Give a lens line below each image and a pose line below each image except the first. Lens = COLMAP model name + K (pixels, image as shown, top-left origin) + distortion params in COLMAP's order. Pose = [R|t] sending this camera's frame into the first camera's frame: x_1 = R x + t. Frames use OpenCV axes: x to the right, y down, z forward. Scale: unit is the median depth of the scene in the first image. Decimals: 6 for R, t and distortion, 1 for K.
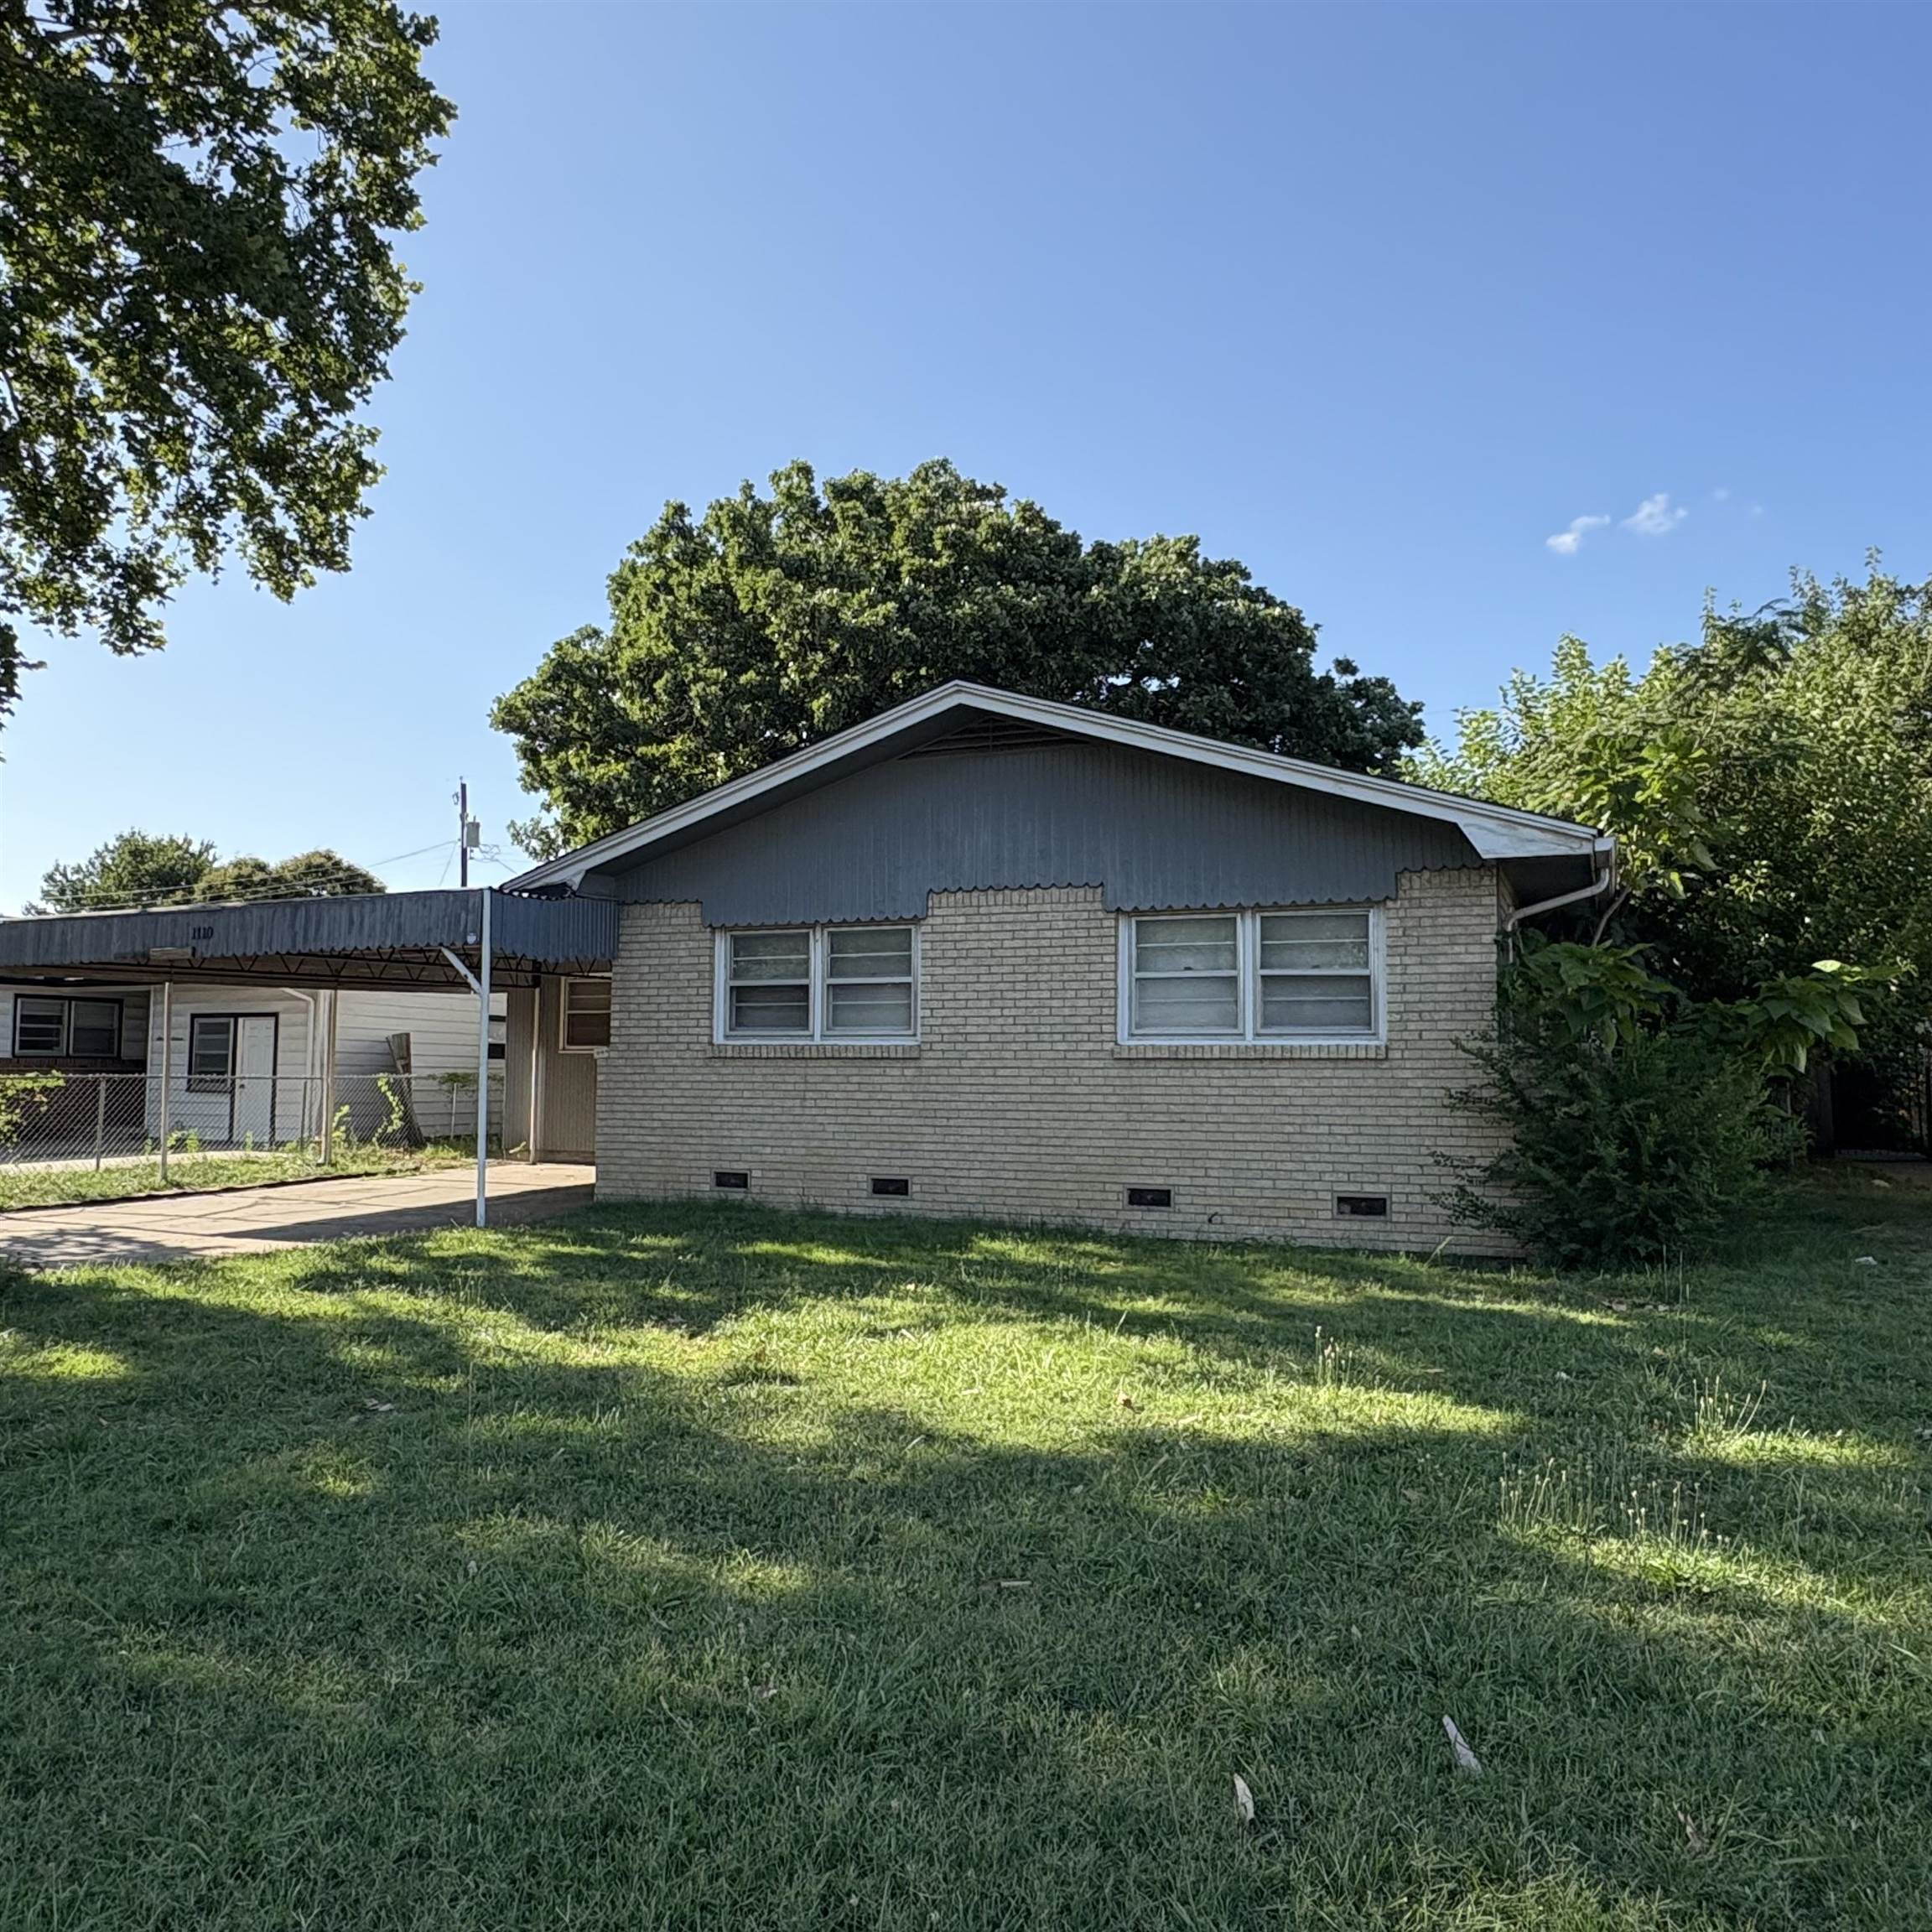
lens RADIAL K [[1474.2, 0, 968.4], [0, 1474.2, 970.8], [0, 0, 1]] dist [0.002476, 0.003610]
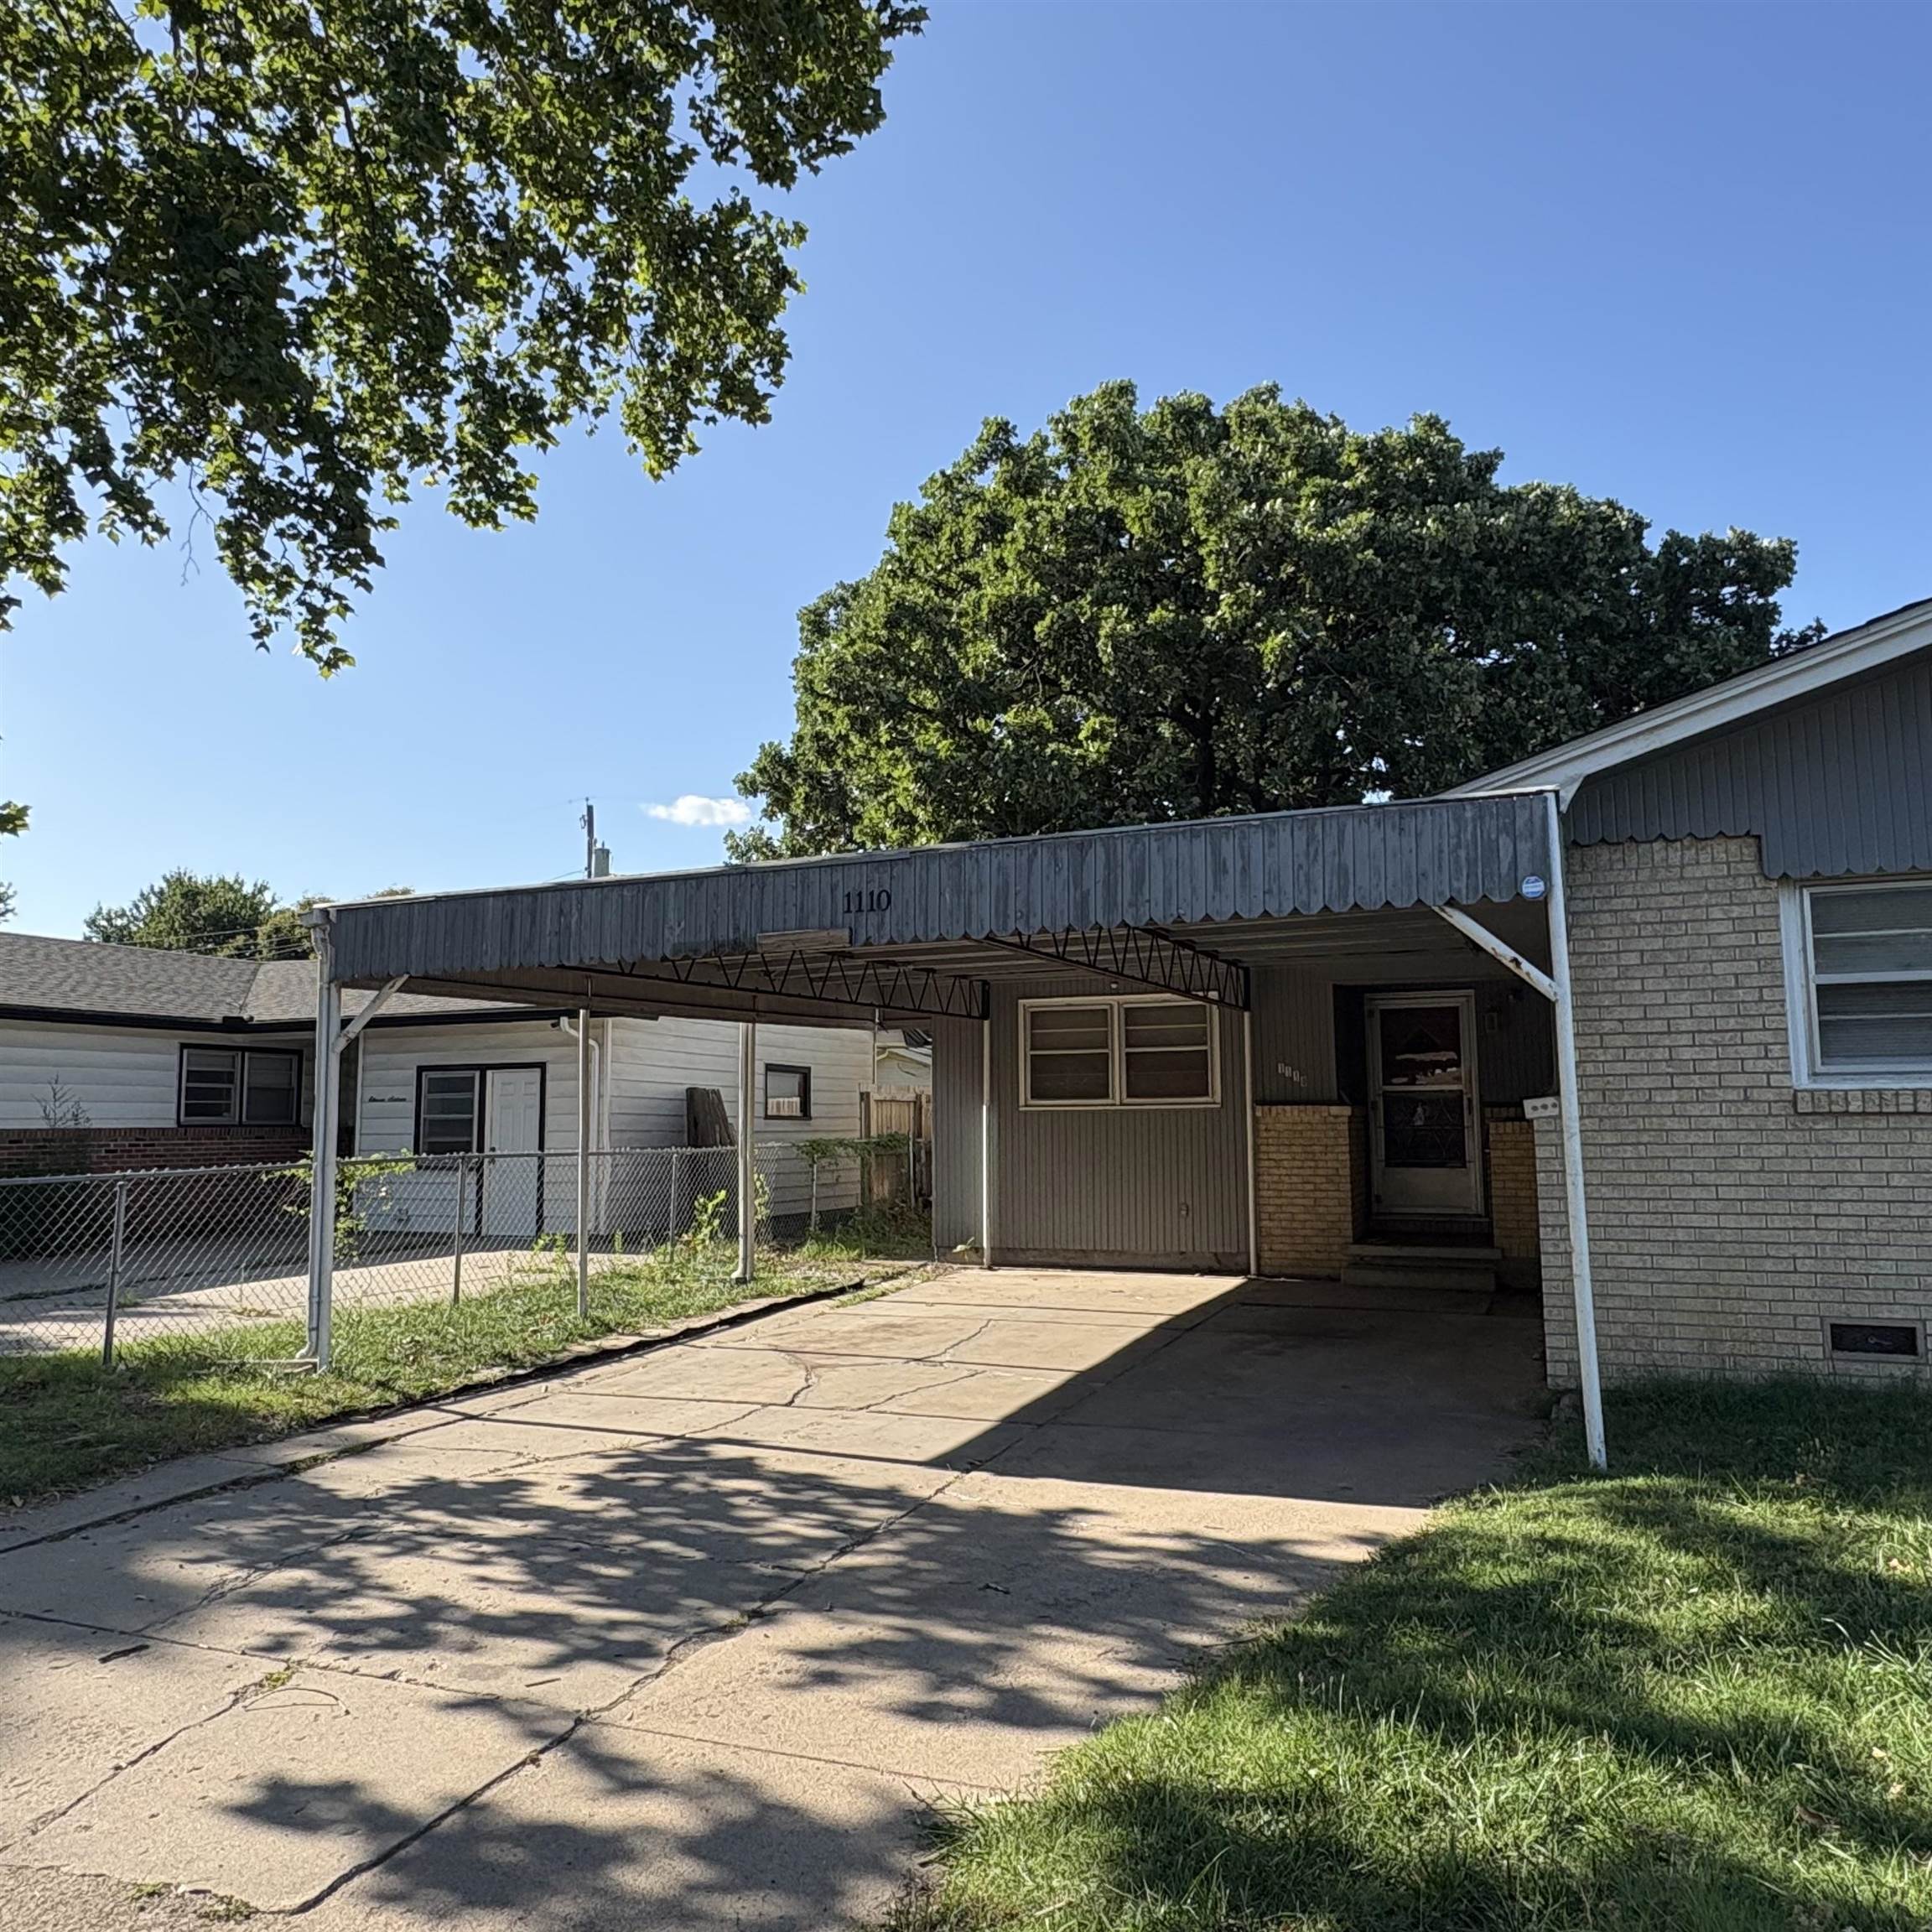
lens RADIAL K [[1474.2, 0, 968.4], [0, 1474.2, 970.8], [0, 0, 1]] dist [0.002476, 0.003610]
pose [[0.999733, -0.013790, 0.018554, -0.521032], [0.014424, 0.999301, -0.034500, 0.020852], [-0.018066, 0.034758, 0.999232, 0.473434]]
